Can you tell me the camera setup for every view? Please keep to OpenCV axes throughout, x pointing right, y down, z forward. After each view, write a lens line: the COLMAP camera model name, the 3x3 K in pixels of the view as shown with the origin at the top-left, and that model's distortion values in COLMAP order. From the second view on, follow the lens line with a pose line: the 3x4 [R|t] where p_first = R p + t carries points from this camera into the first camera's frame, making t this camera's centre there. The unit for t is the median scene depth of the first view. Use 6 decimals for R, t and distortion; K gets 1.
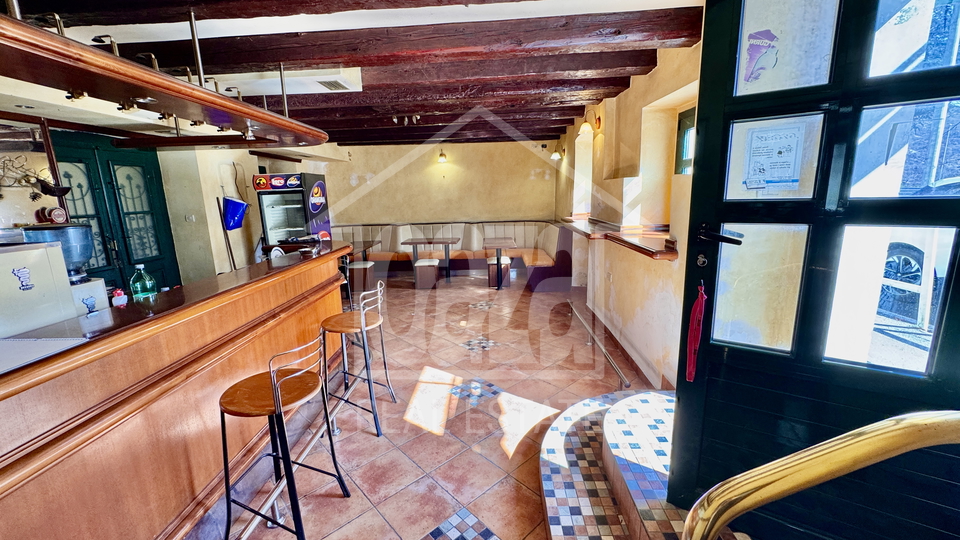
lens RADIAL K [[384.9, 0, 482.2], [0, 384.9, 270.2], [0, 0, 1]] dist [-0.000932, 0.000166]
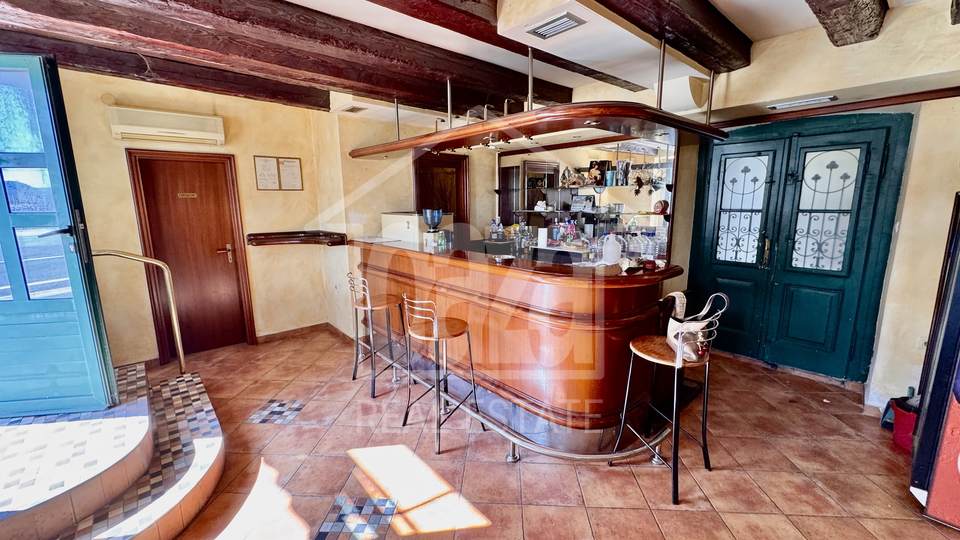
lens RADIAL K [[384.9, 0, 475.7], [0, 384.9, 271.3], [0, 0, 1]] dist [-0.000932, 0.000166]
pose [[-0.728251, 0.156836, -0.667122, 0.144906], [-0.110288, 0.933951, 0.339959, -0.217887], [0.676377, 0.321152, -0.662854, 1.058808]]
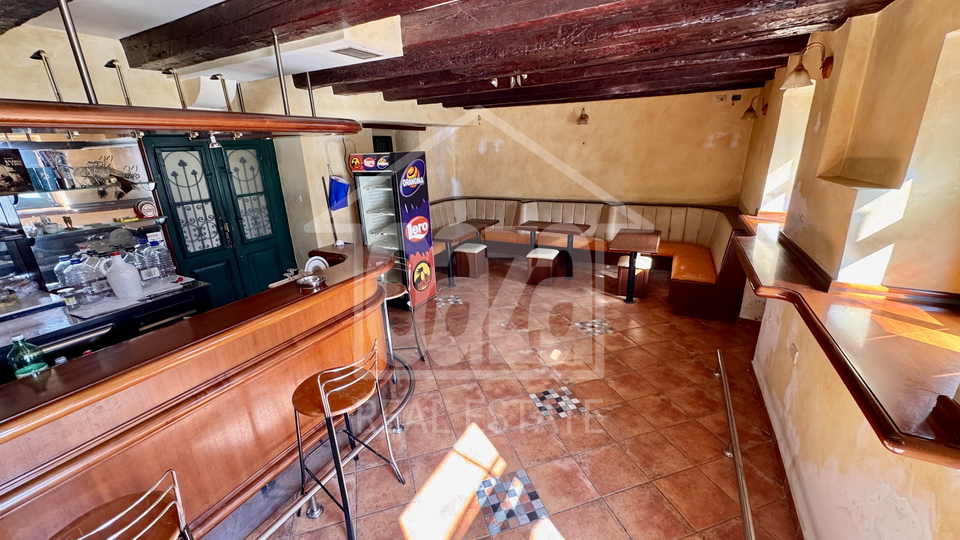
lens RADIAL K [[384.9, 0, 480.9], [0, 384.9, 268.5], [0, 0, 1]] dist [-0.000932, 0.000166]
pose [[0.903466, 0.131815, -0.407890, 0.124124], [-0.081481, 0.987007, 0.138486, -0.144103], [0.420845, -0.091882, 0.902467, 0.293463]]
